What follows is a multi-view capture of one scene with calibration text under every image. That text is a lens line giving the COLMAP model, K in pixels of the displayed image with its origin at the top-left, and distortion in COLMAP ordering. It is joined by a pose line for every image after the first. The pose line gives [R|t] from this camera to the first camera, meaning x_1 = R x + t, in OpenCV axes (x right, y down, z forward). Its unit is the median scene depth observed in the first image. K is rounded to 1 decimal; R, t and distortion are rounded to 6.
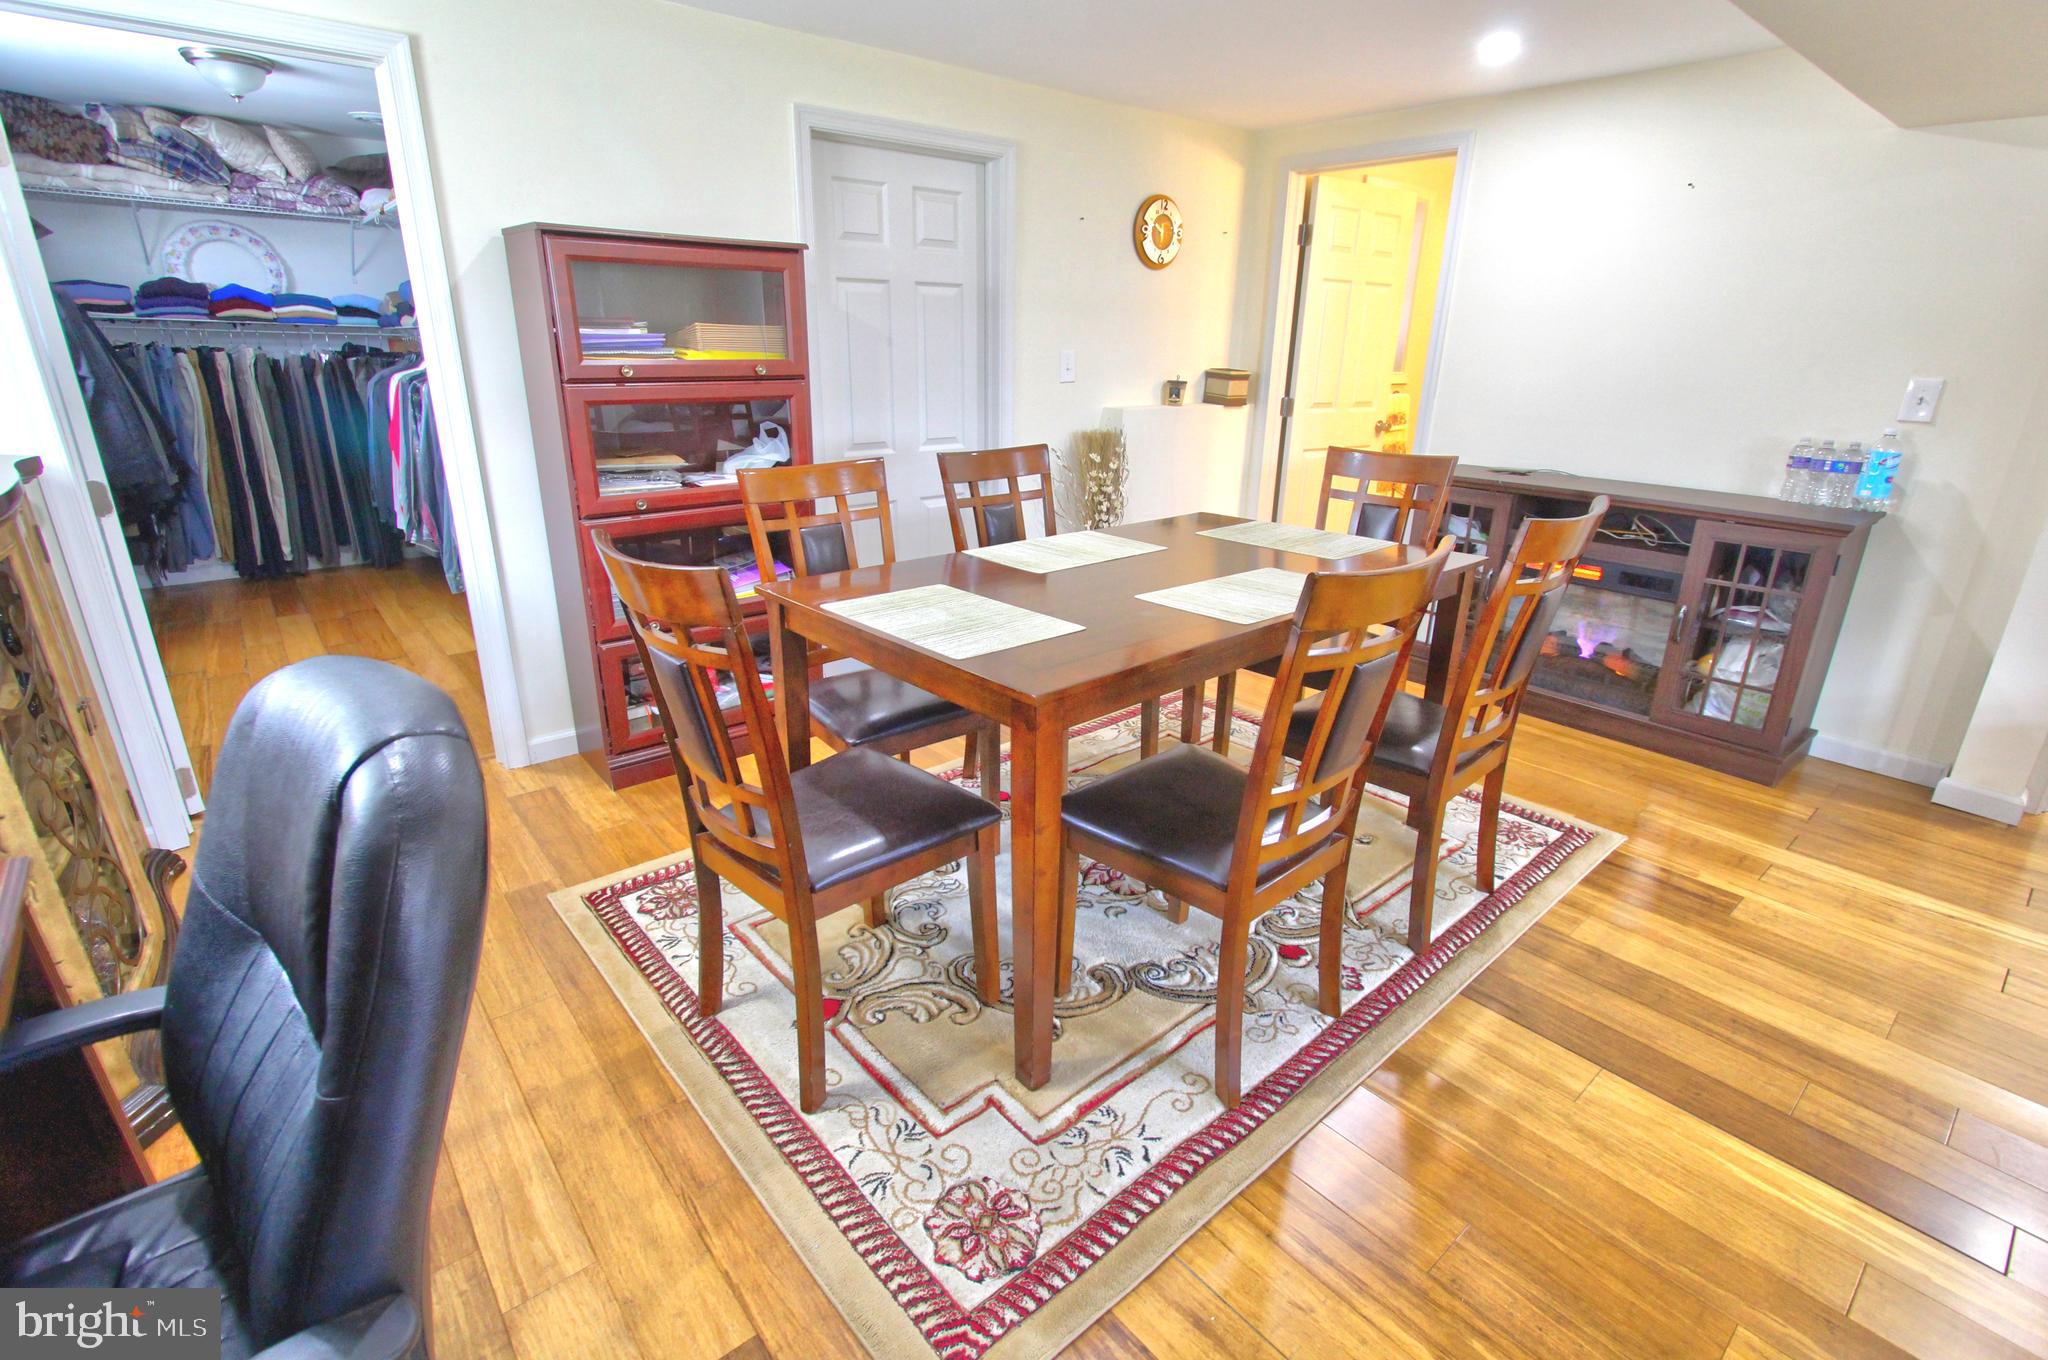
lens RADIAL K [[944.9, 0, 1018.8], [0, 944.9, 679.7], [0, 0, 1]] dist [-0.016644, -0.000365]
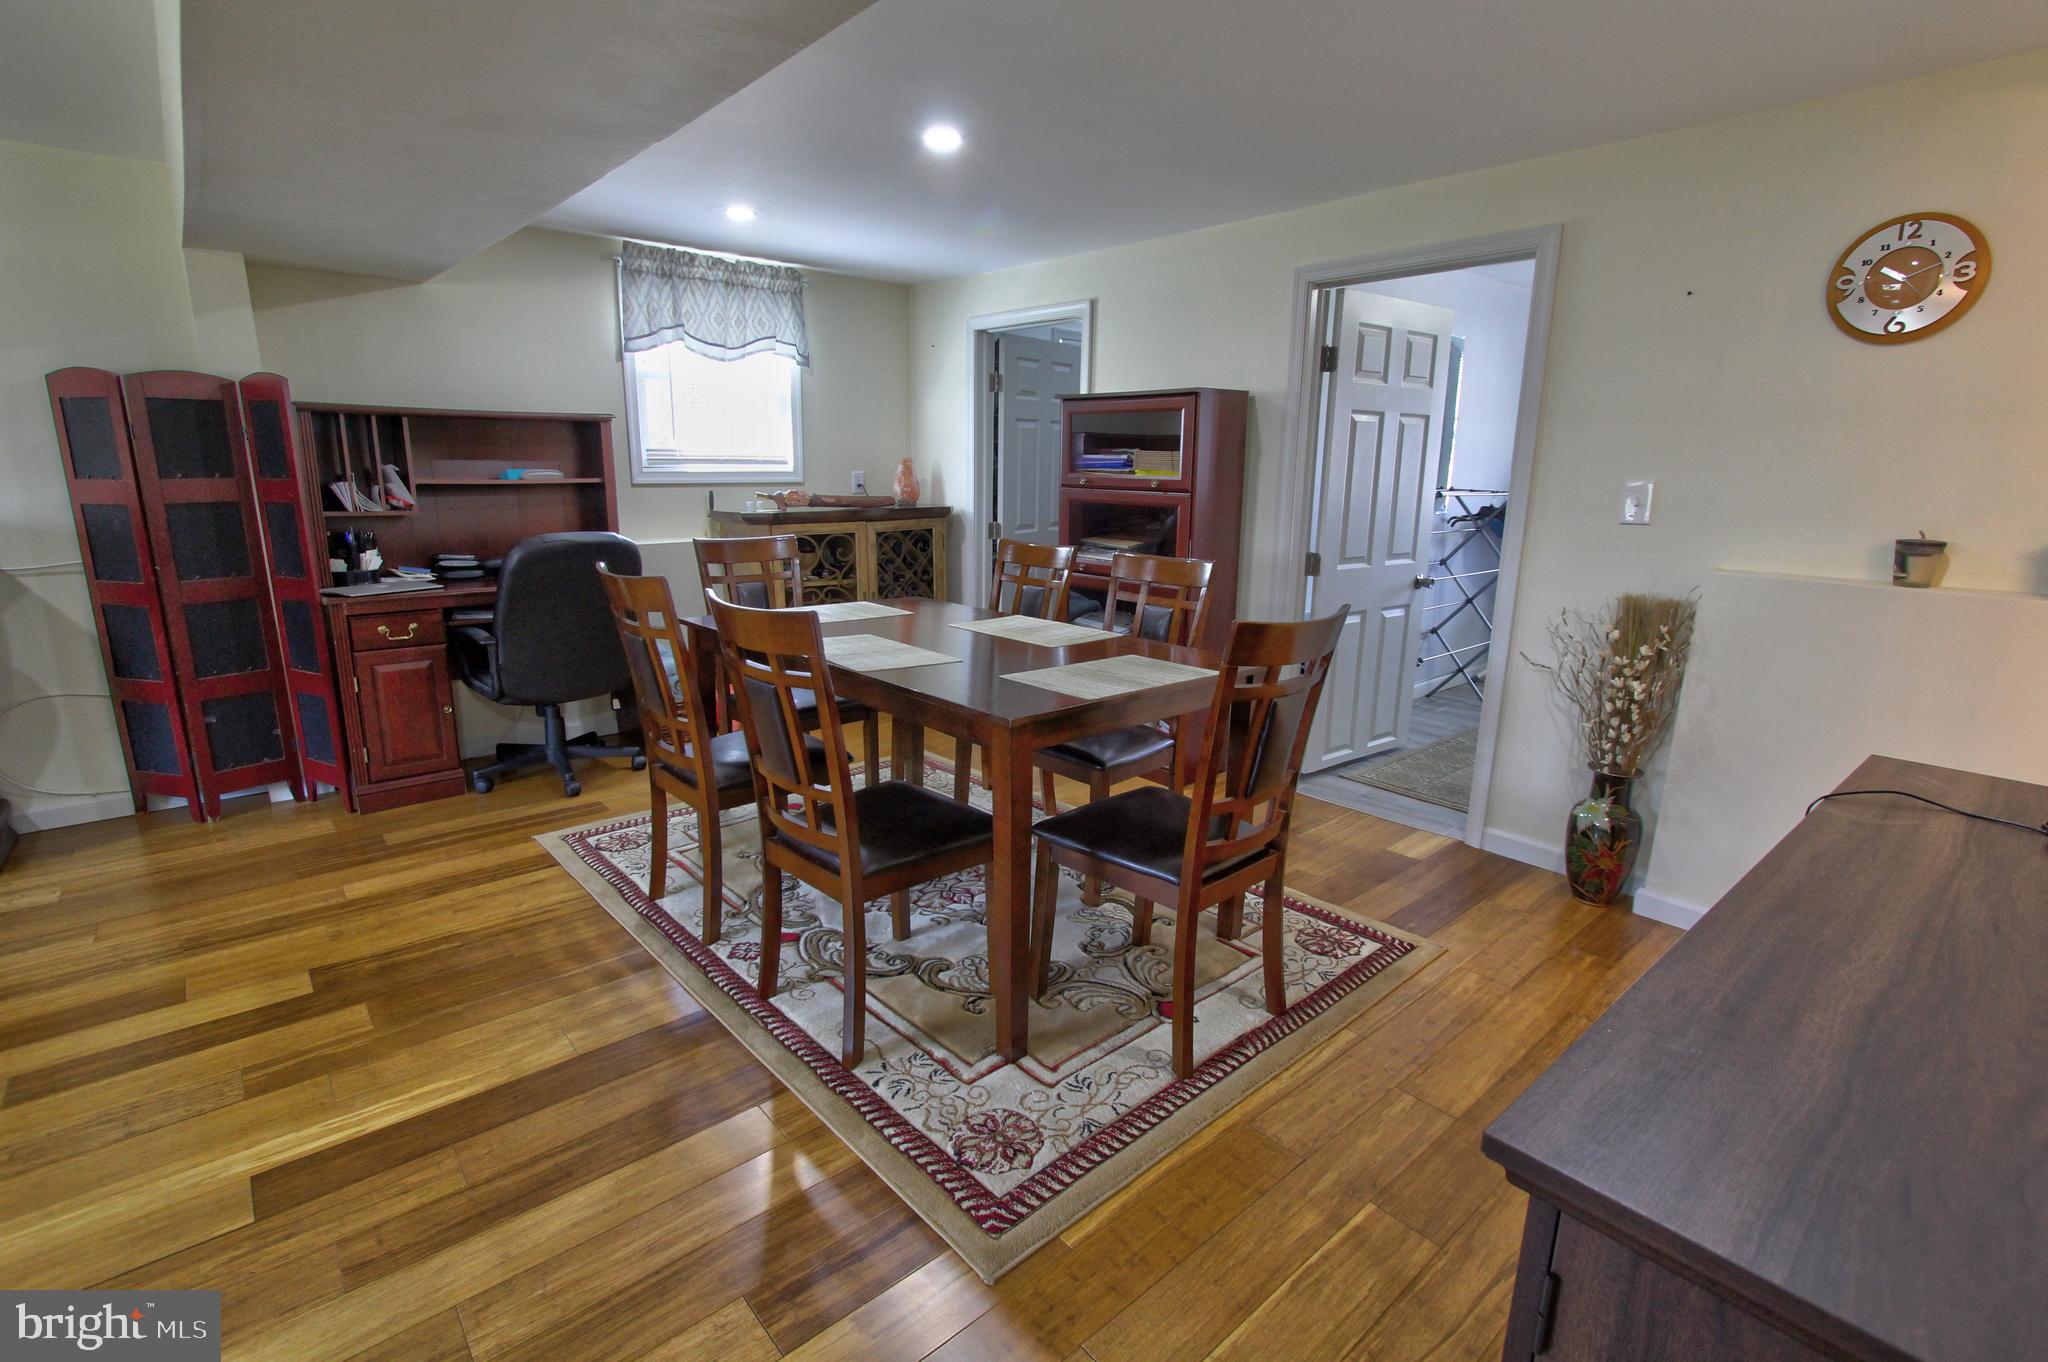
lens RADIAL K [[944.9, 0, 1018.8], [0, 944.9, 680.7], [0, 0, 1]] dist [-0.016644, -0.000365]
pose [[0.018217, 0.205468, -0.978494, 1.452208], [-0.356331, 0.915729, 0.185654, -0.348335], [0.934182, 0.345286, 0.089897, 1.091157]]
